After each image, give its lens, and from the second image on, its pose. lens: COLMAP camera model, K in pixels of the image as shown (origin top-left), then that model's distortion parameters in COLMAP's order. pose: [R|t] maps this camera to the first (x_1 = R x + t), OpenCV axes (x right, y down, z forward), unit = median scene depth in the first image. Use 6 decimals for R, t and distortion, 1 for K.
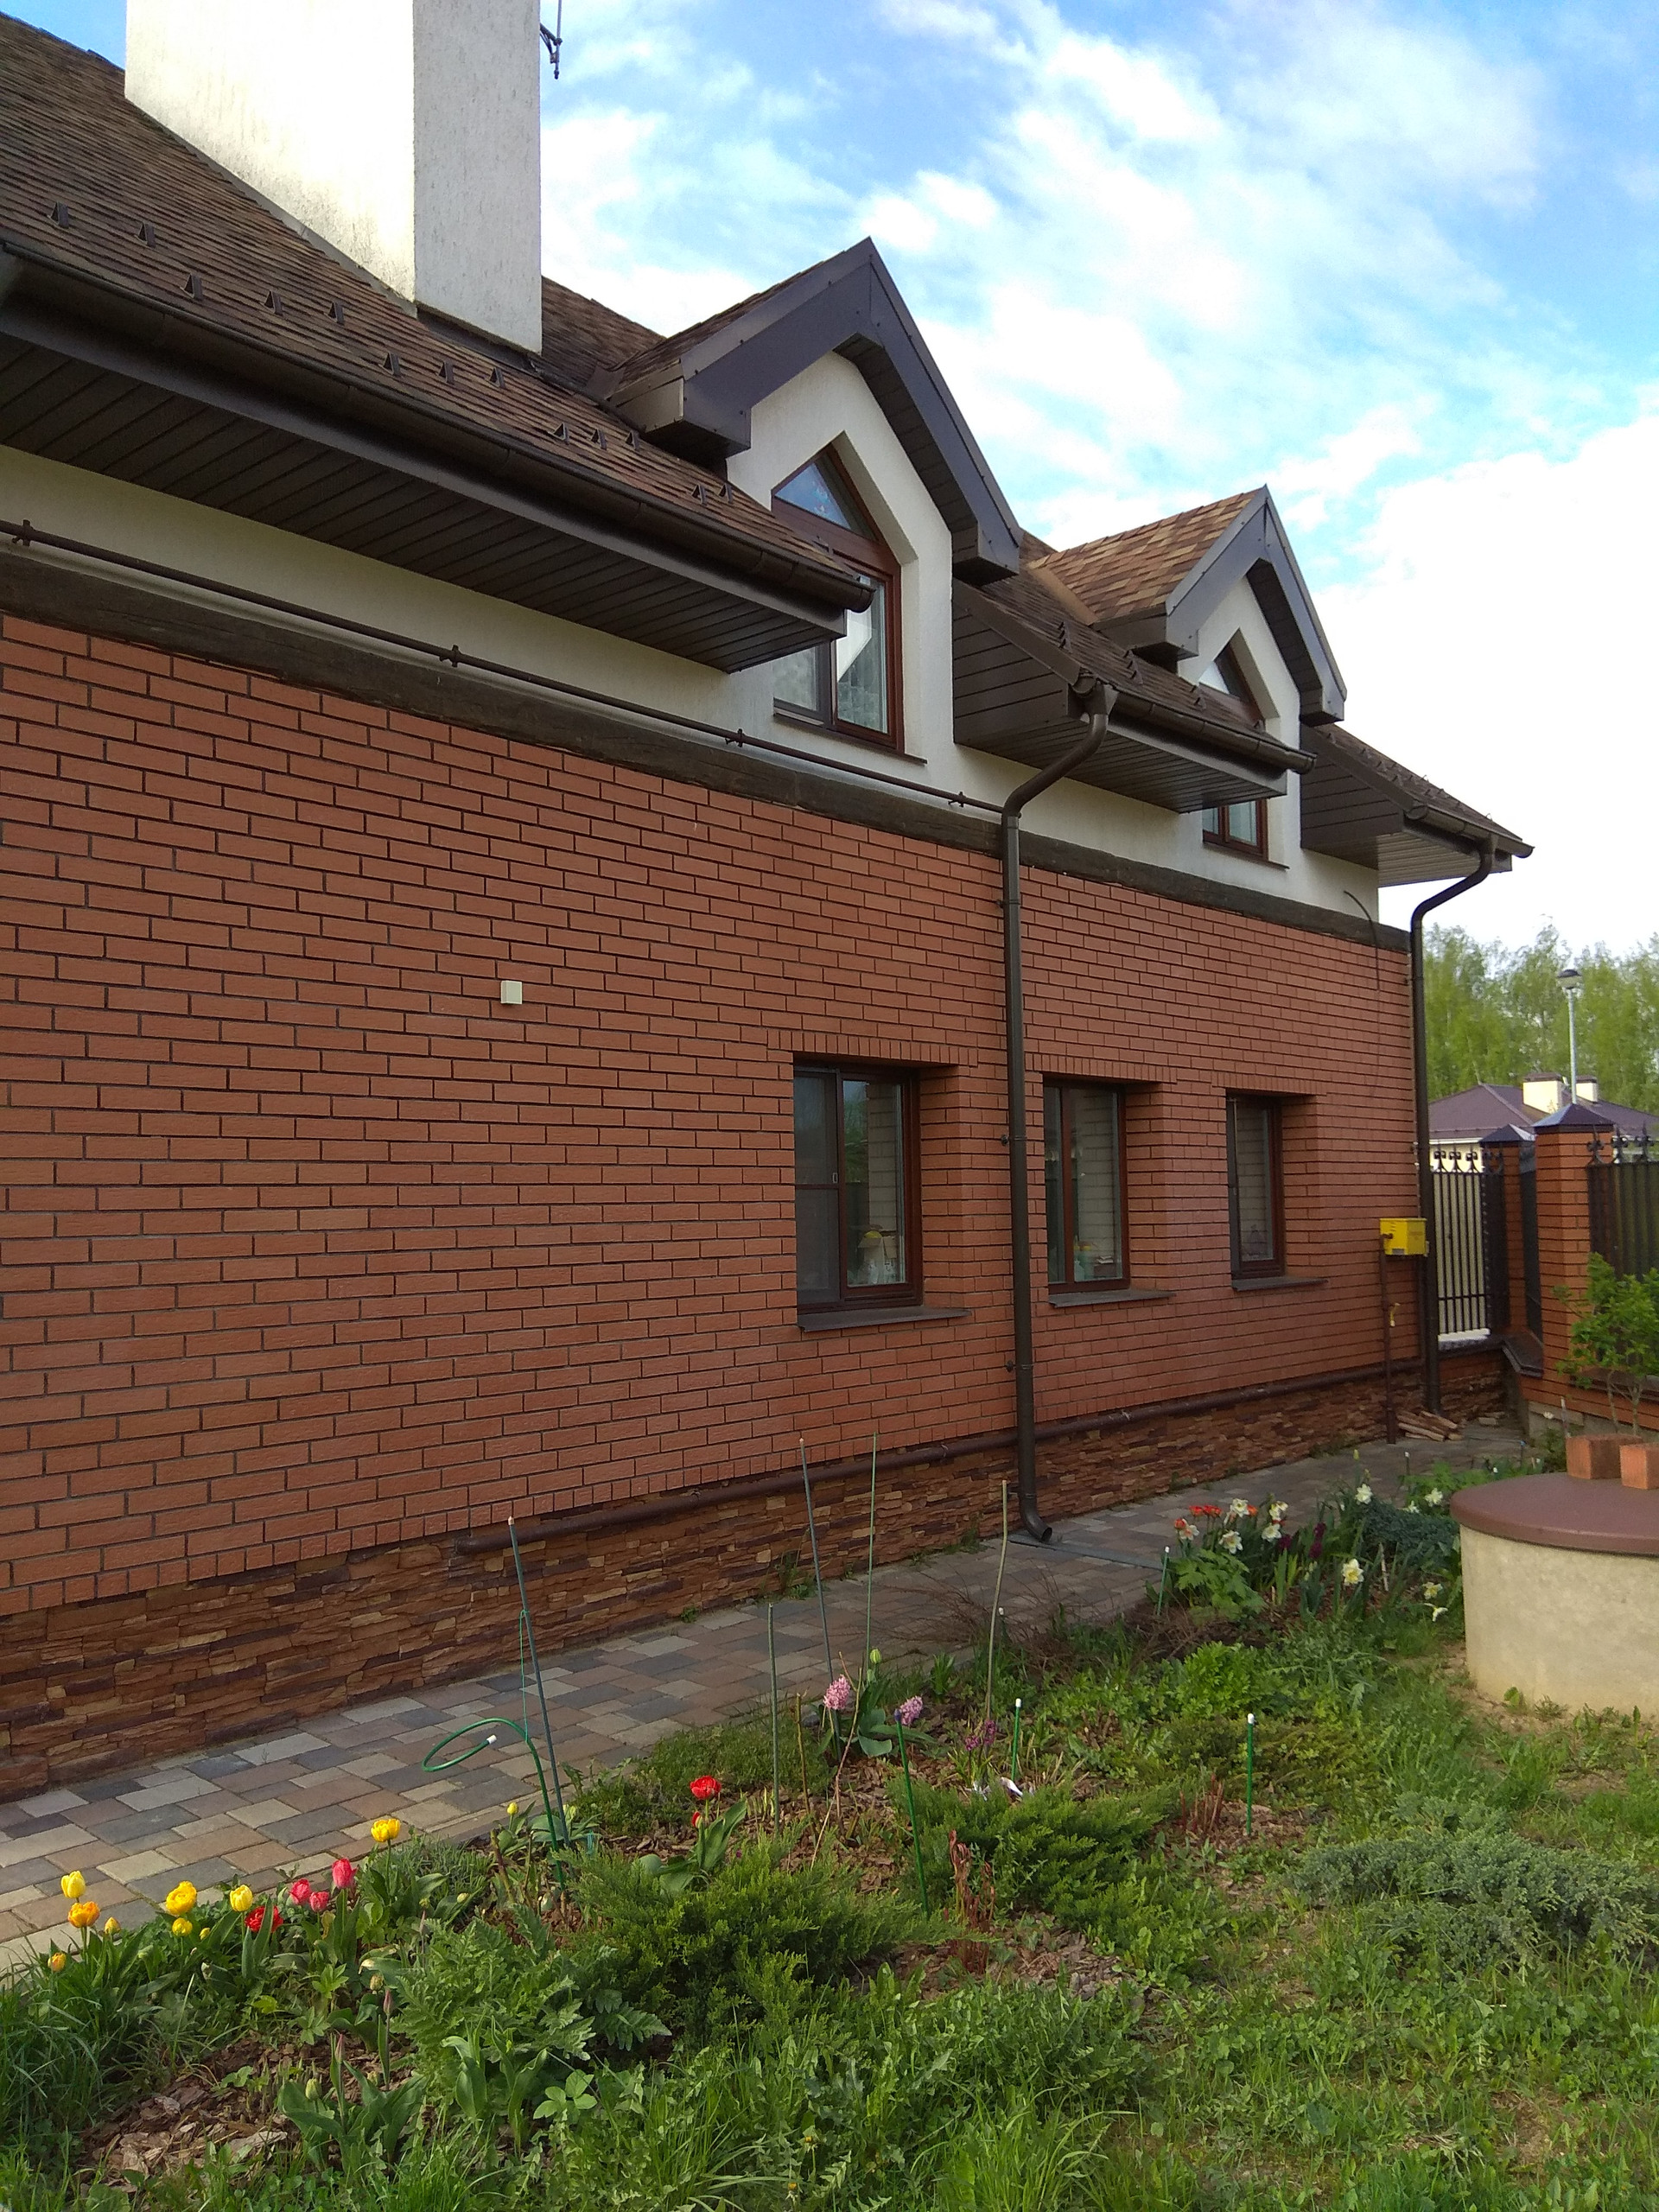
lens RADIAL K [[1703.1, 0, 829.5], [0, 1703.1, 1106.0], [0, 0, 1]] dist [0.144561, -0.236755]
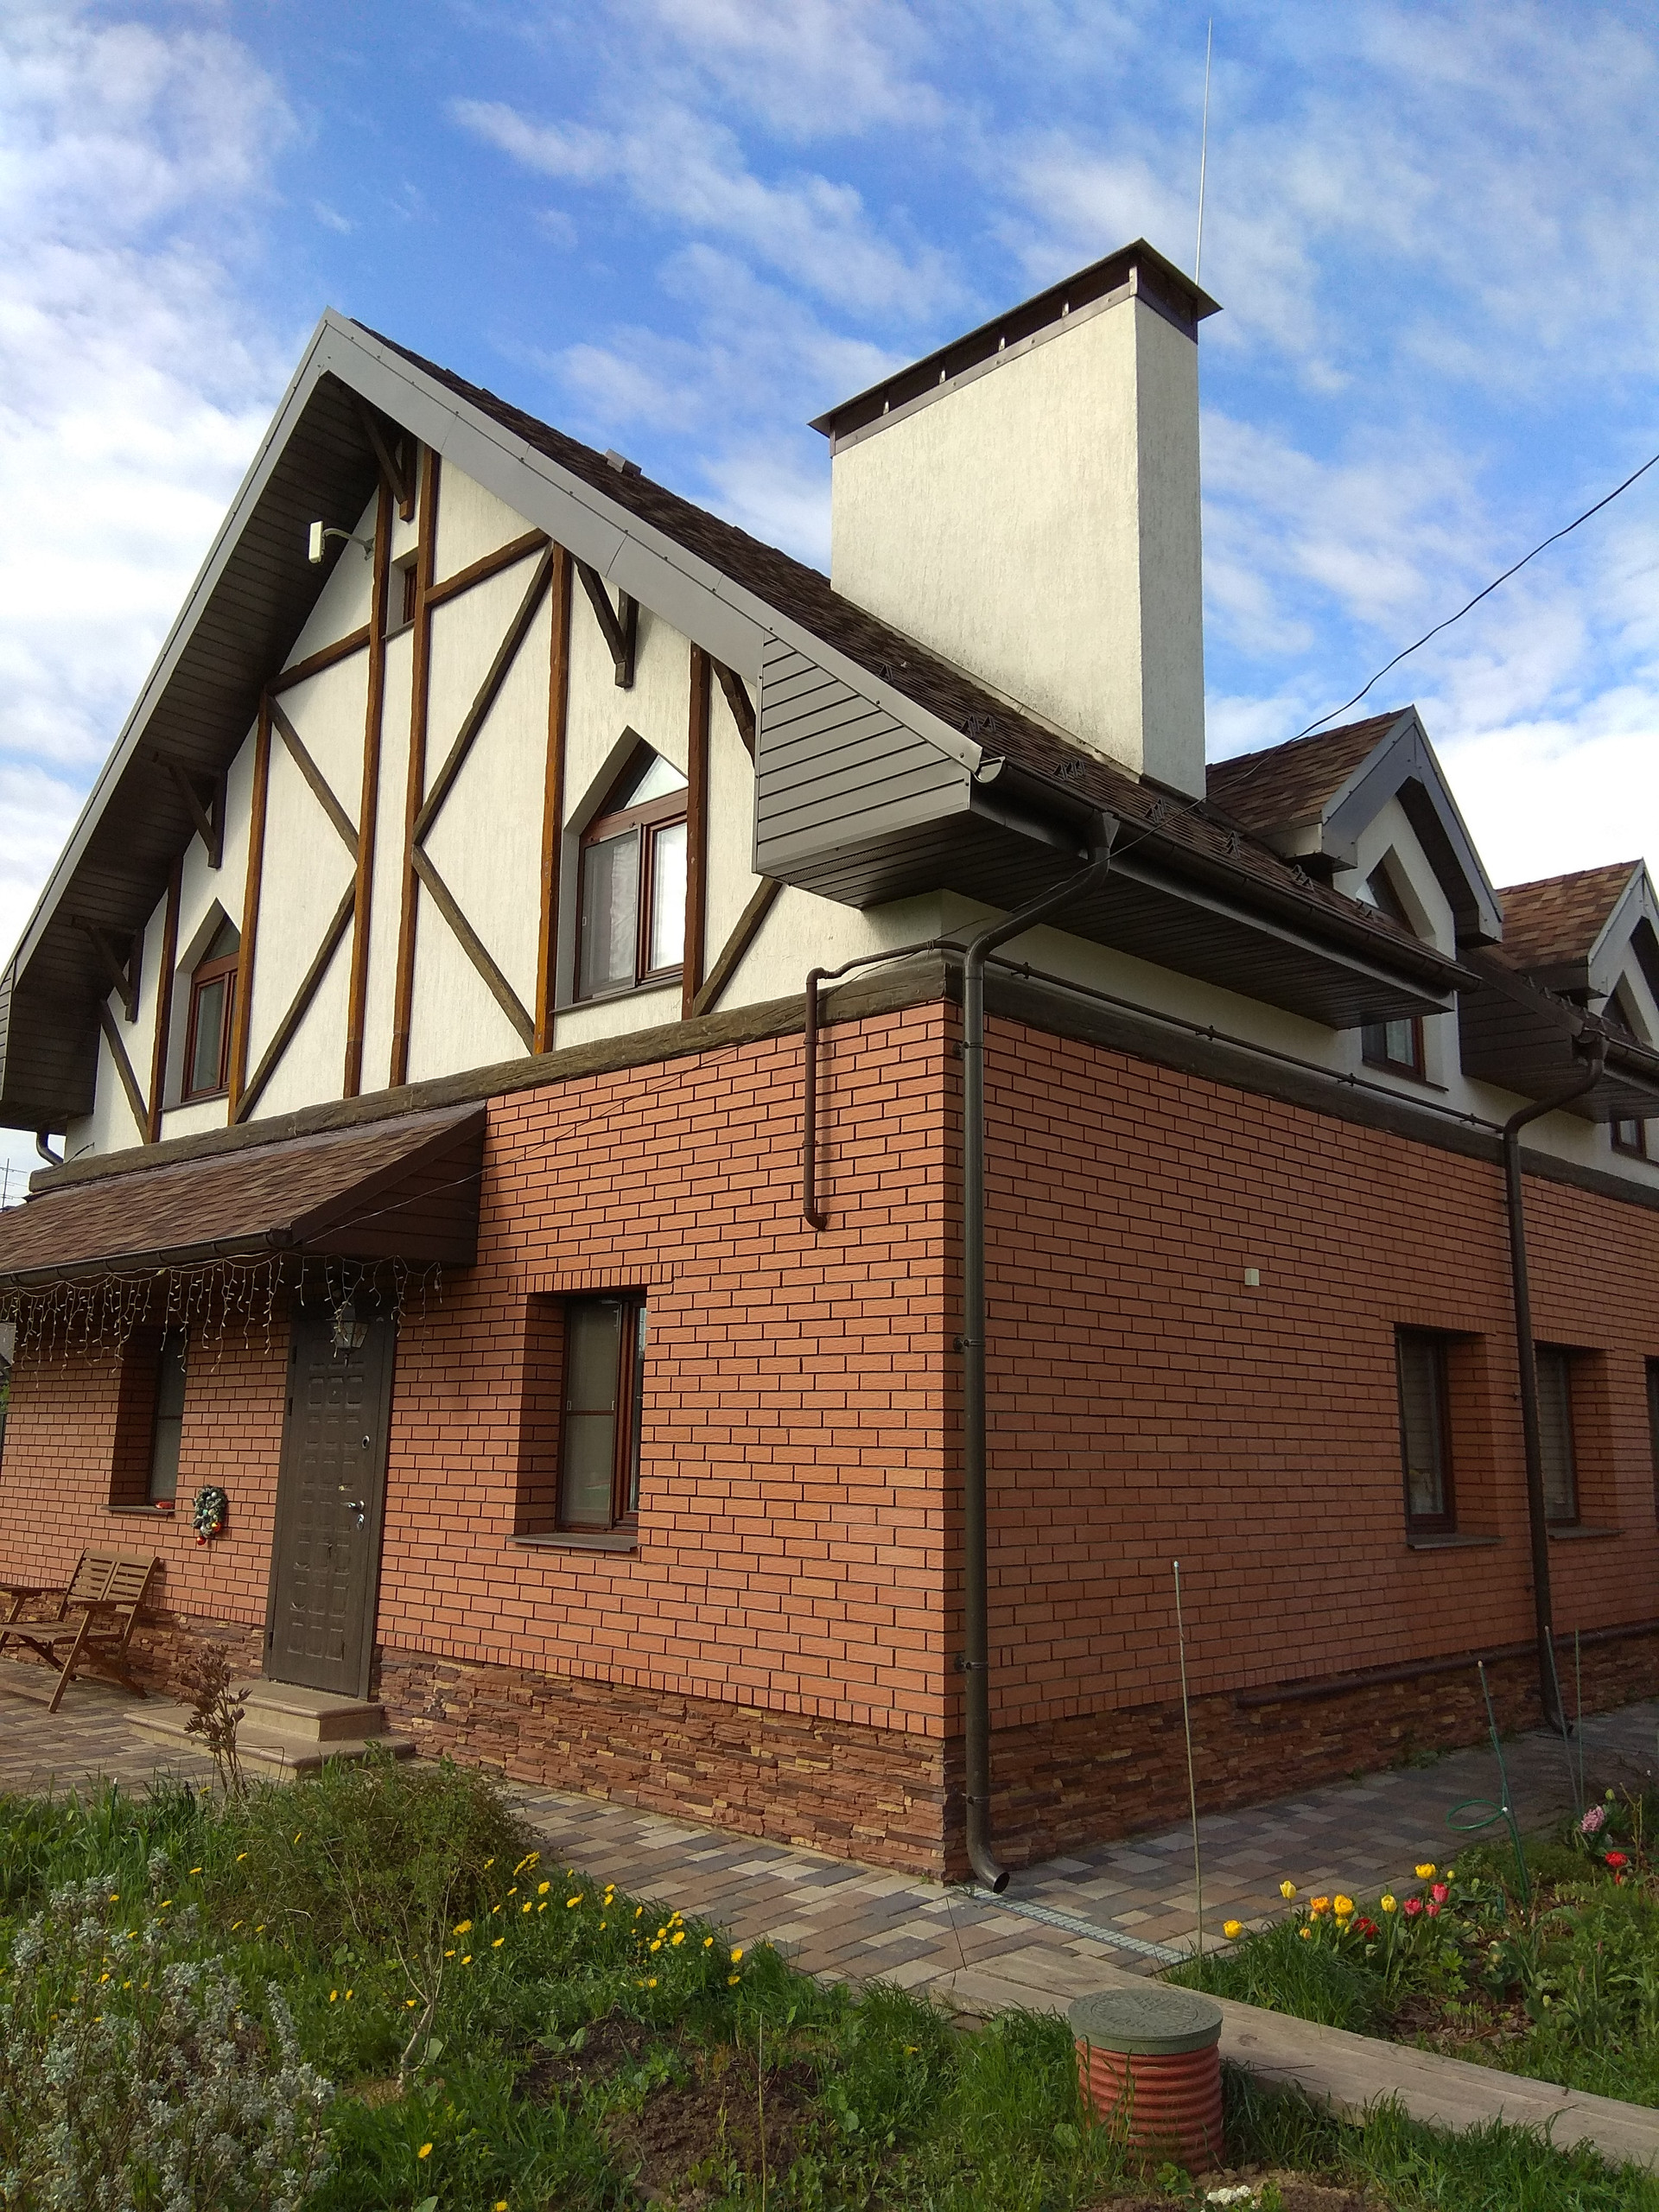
lens RADIAL K [[1703.1, 0, 829.5], [0, 1703.1, 1106.0], [0, 0, 1]] dist [0.144561, -0.236755]
pose [[0.998931, 0.025584, -0.038510, -0.396549], [-0.030344, 0.991235, -0.128577, -0.013258], [0.034883, 0.129608, 0.990952, -0.312619]]
